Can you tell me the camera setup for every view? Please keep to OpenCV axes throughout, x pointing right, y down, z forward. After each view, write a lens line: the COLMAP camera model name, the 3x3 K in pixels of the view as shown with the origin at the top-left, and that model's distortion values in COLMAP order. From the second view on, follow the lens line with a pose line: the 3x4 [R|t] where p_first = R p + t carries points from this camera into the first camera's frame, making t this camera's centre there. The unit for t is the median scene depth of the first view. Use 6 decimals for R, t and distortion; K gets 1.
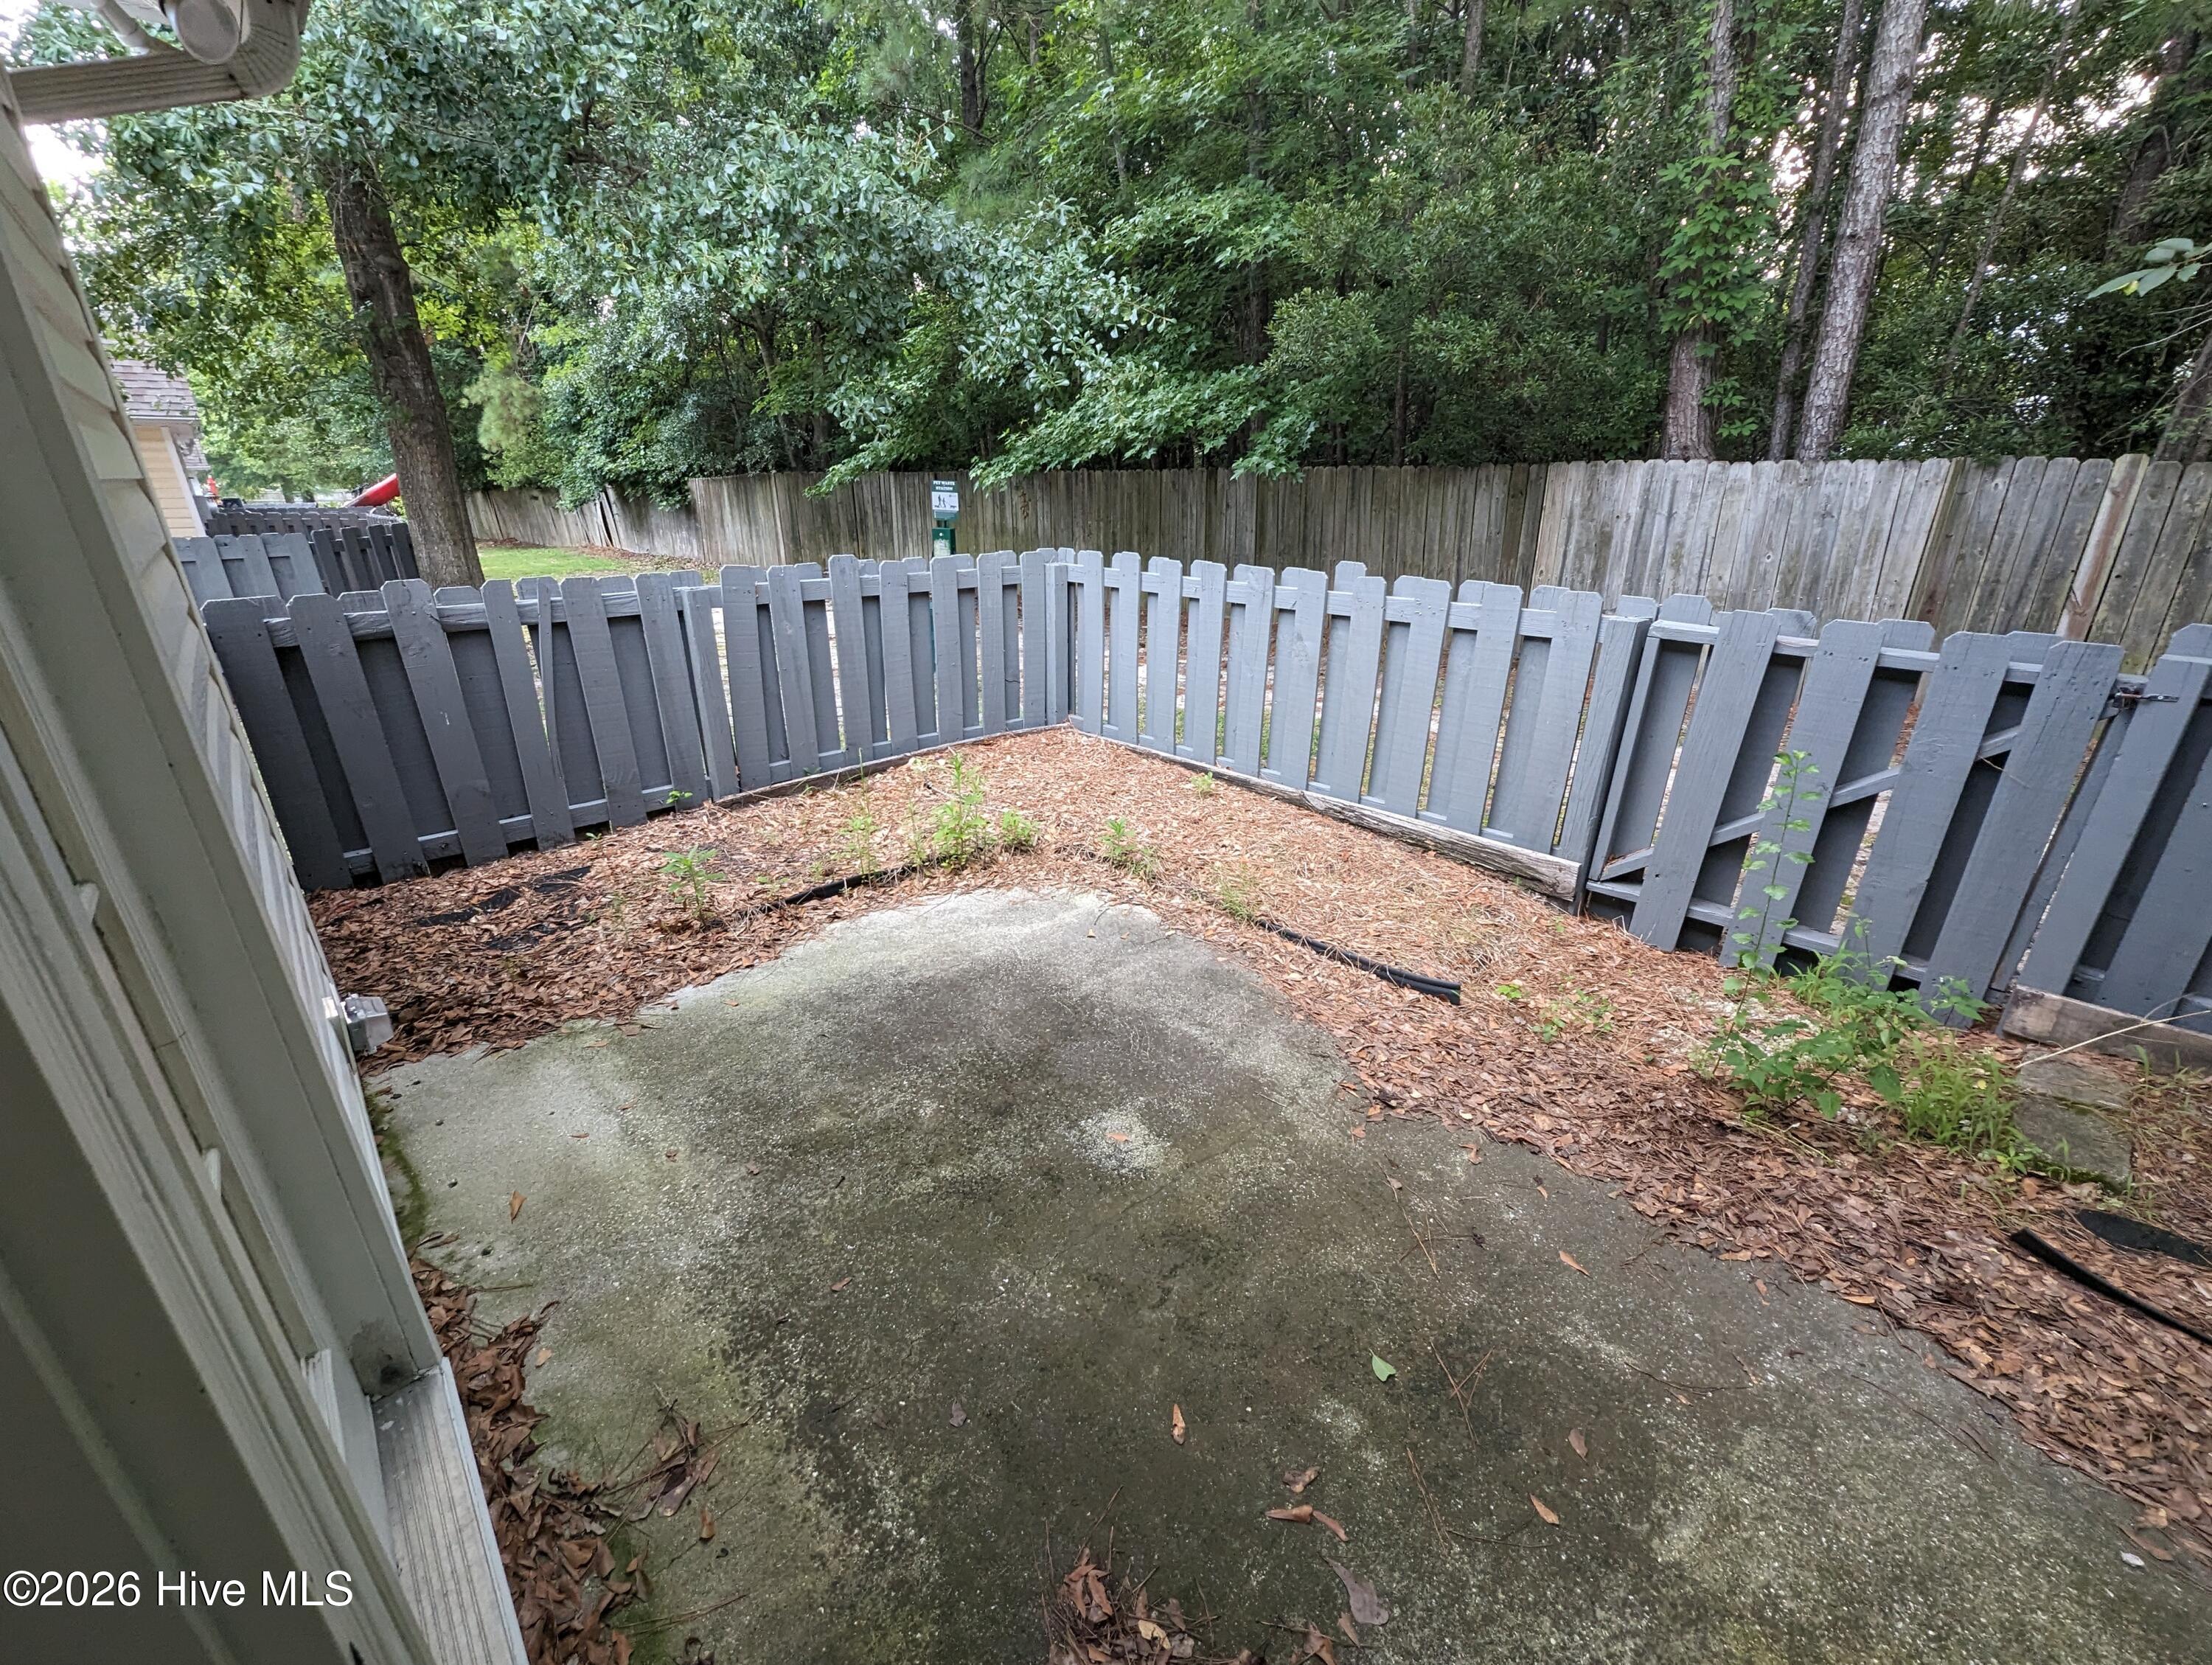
lens RADIAL K [[921.0, 0, 1104.3], [0, 921.0, 841.5], [0, 0, 1]] dist [0.001869, 0.000098]
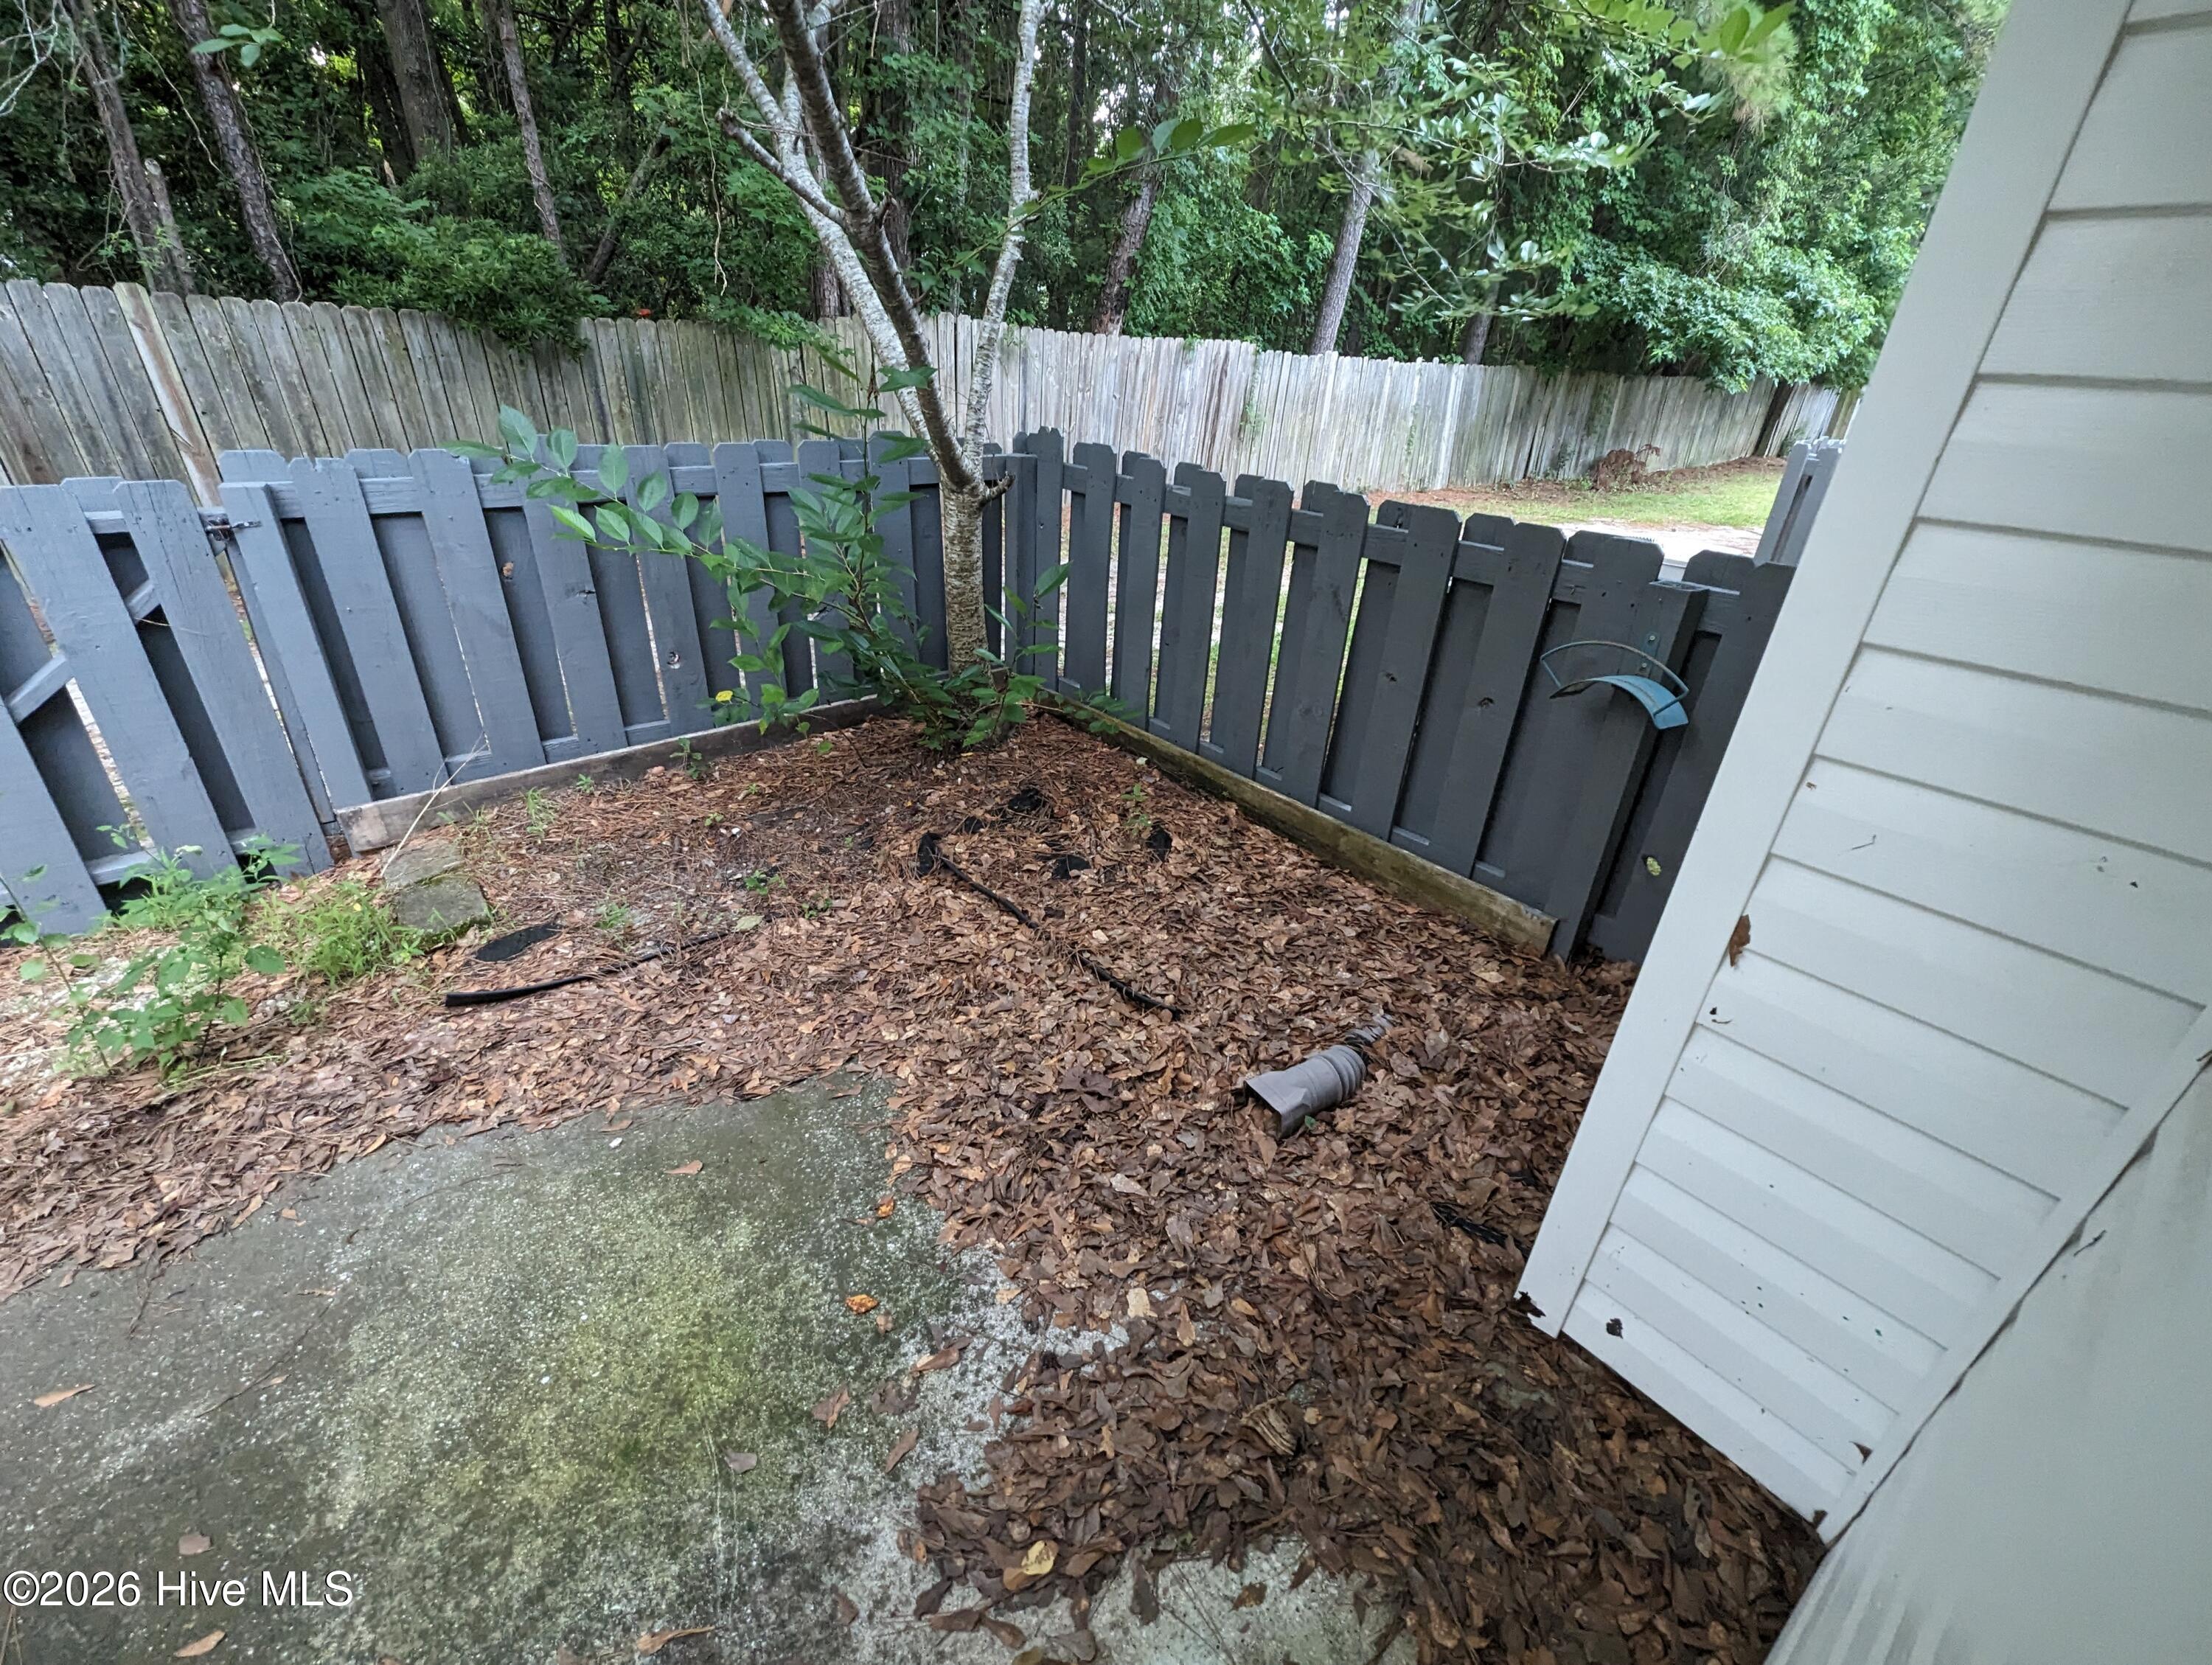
lens RADIAL K [[921.0, 0, 1104.3], [0, 921.0, 841.5], [0, 0, 1]] dist [0.001869, 0.000098]
pose [[0.064779, -0.464104, 0.883409, 0.102237], [0.331670, 0.844954, 0.419581, 0.039811], [-0.941169, 0.265820, 0.208665, -0.071021]]
